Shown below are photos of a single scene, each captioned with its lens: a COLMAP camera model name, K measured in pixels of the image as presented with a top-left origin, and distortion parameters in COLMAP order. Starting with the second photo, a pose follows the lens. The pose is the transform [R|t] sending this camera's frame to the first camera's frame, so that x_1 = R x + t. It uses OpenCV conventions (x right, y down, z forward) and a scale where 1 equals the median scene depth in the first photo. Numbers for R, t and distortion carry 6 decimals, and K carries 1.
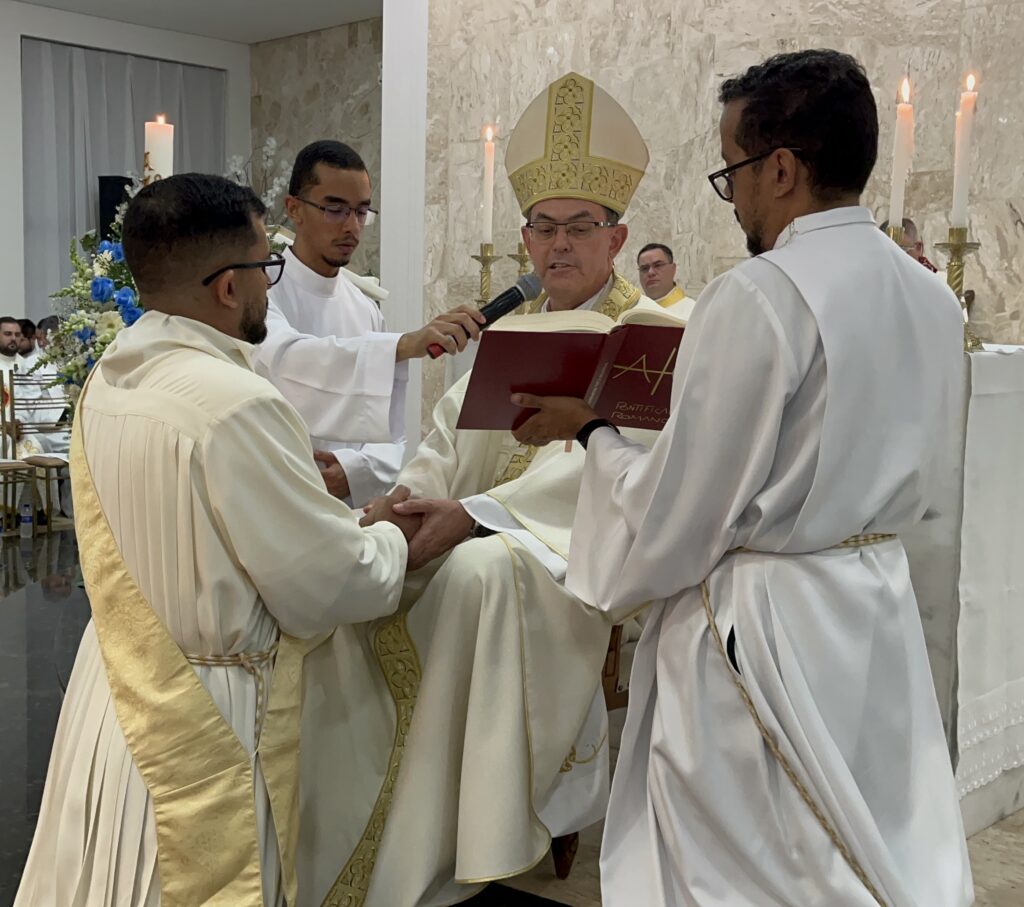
lens RADIAL K [[1325.4, 0, 512.1], [0, 1325.4, 450.0], [0, 0, 1]] dist [0.019125, 0.000000]
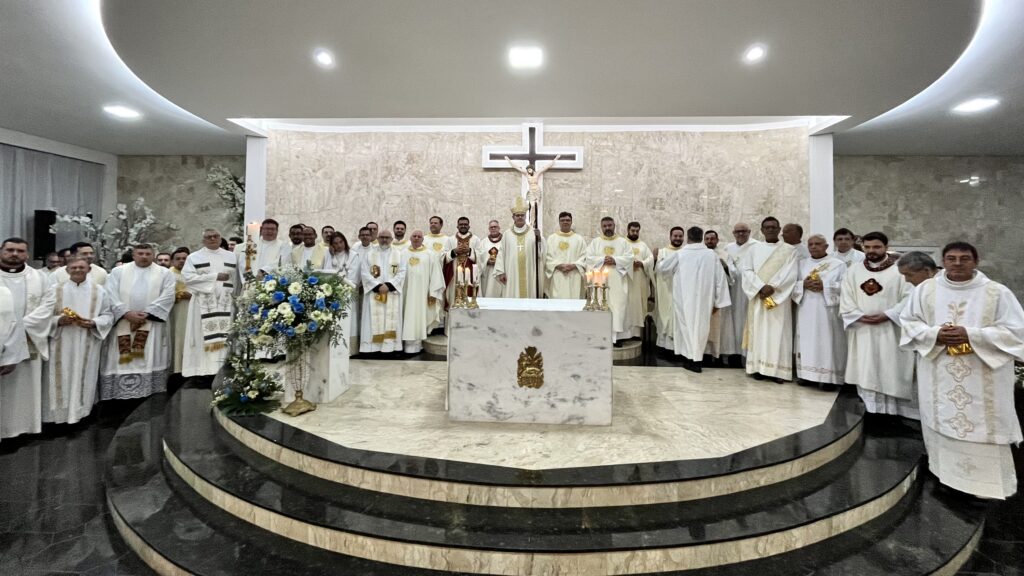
lens RADIAL K [[410.1, 0, 513.6], [0, 410.1, 254.8], [0, 0, 1]] dist [0.000201, -0.000069]
pose [[0.747161, -0.006063, 0.664615, -0.283644], [0.069000, 0.995263, -0.068491, -0.061459], [-0.661051, 0.097032, 0.744040, 0.042025]]
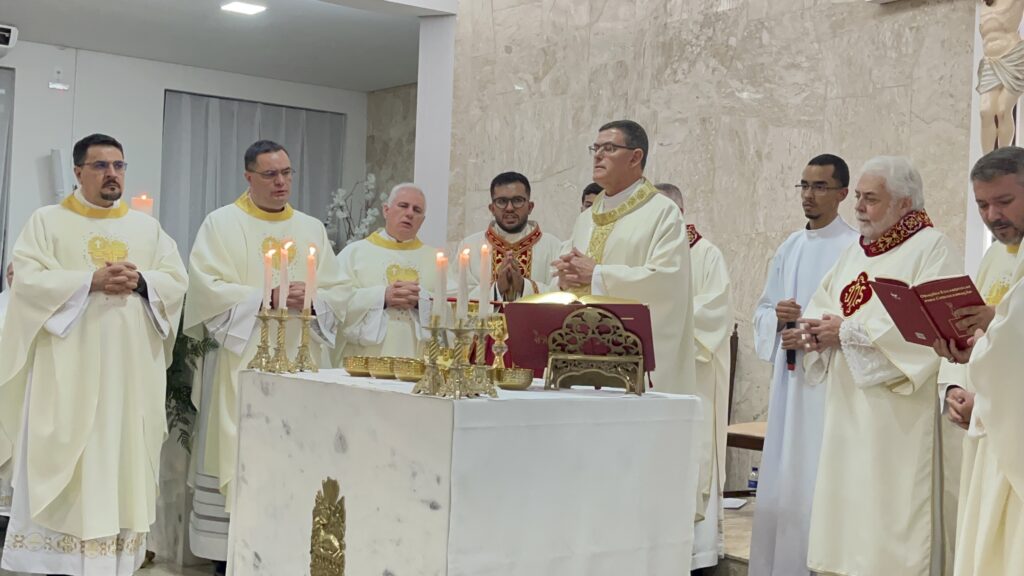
lens RADIAL K [[1332.4, 0, 526.2], [0, 1332.4, 312.6], [0, 0, 1]] dist [0.093570, 0.000000]
pose [[0.987600, 0.026009, -0.154823, 0.223921], [-0.042126, 0.993918, -0.101744, -0.003207], [0.151235, 0.107005, 0.982689, -0.185250]]
